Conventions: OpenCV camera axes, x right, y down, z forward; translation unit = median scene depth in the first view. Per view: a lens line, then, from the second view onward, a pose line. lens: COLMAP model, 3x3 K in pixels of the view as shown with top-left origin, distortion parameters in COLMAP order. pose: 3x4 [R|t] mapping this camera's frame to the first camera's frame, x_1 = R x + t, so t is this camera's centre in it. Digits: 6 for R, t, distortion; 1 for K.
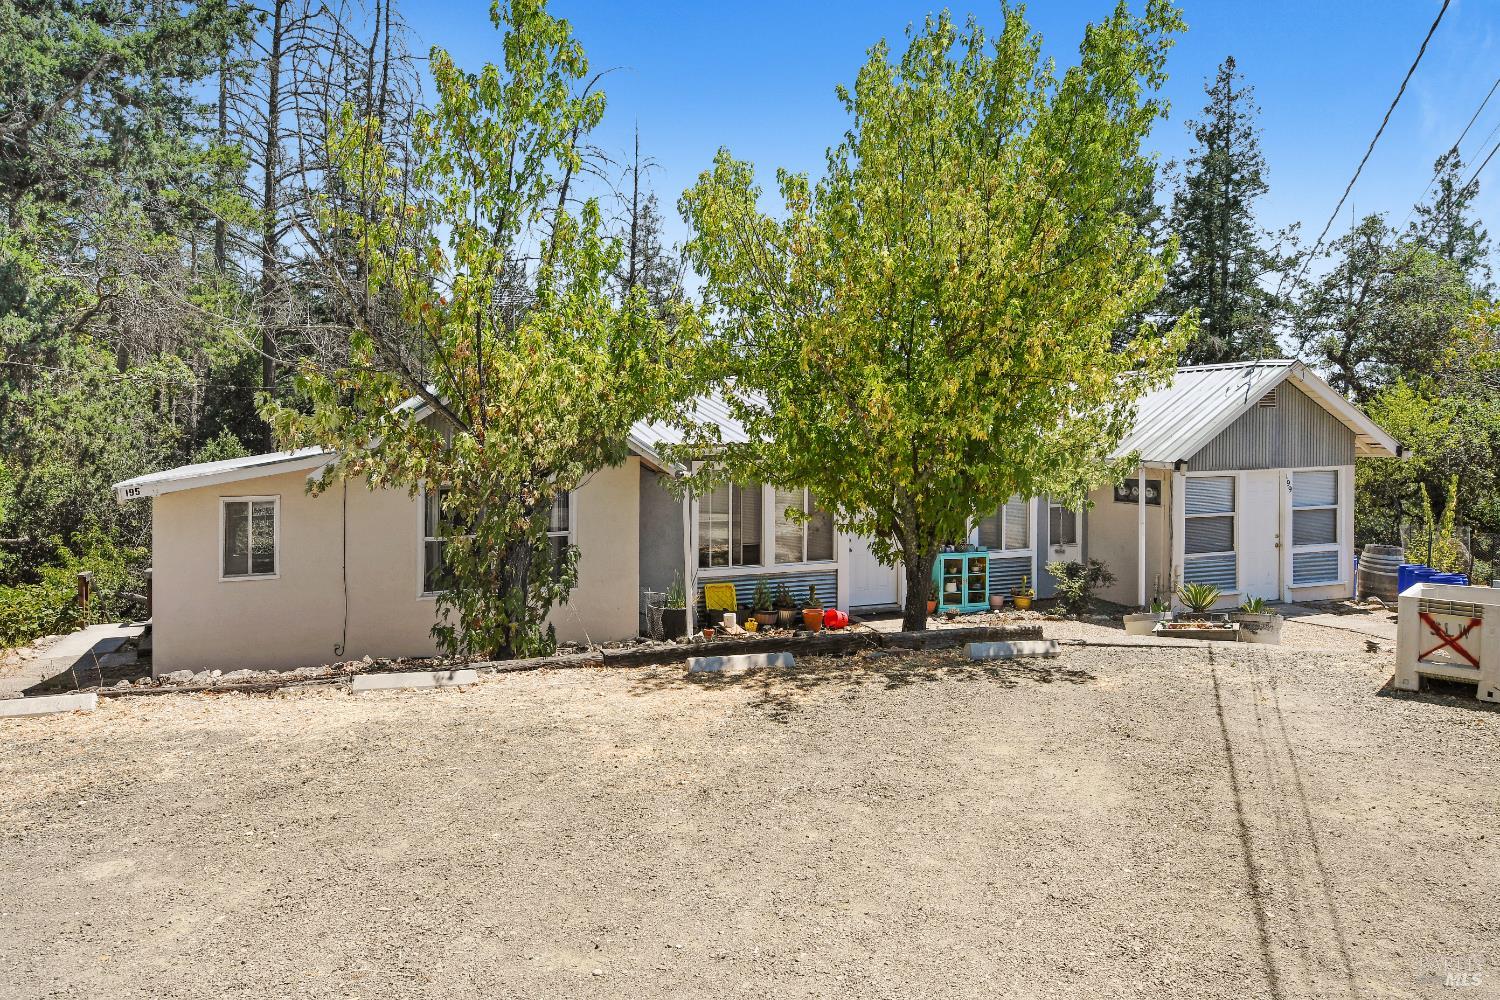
lens RADIAL K [[1103.1, 0, 754.7], [0, 1103.1, 468.6], [0, 0, 1]] dist [-0.006793, -0.002017]
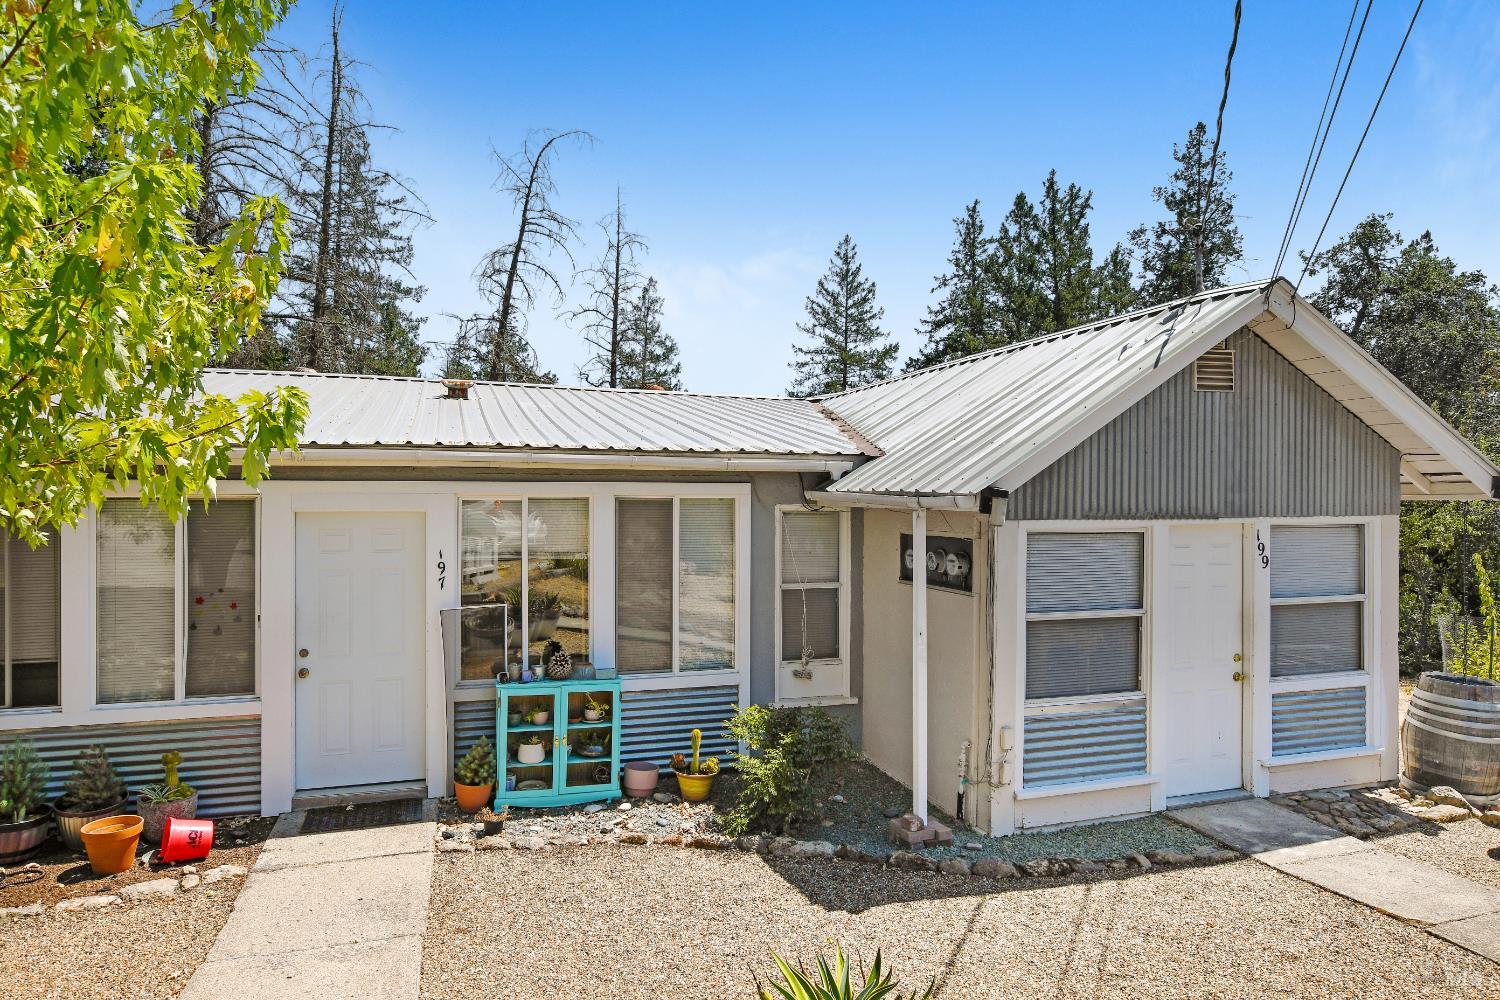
lens RADIAL K [[873.1, 0, 761.1], [0, 873.1, 504.9], [0, 0, 1]] dist [-0.004221, 0.006515]
pose [[0.997362, 0.013059, -0.071404, 0.290922], [-0.015574, 0.999274, -0.034781, 0.010658], [0.070897, 0.035802, 0.996841, 0.597443]]
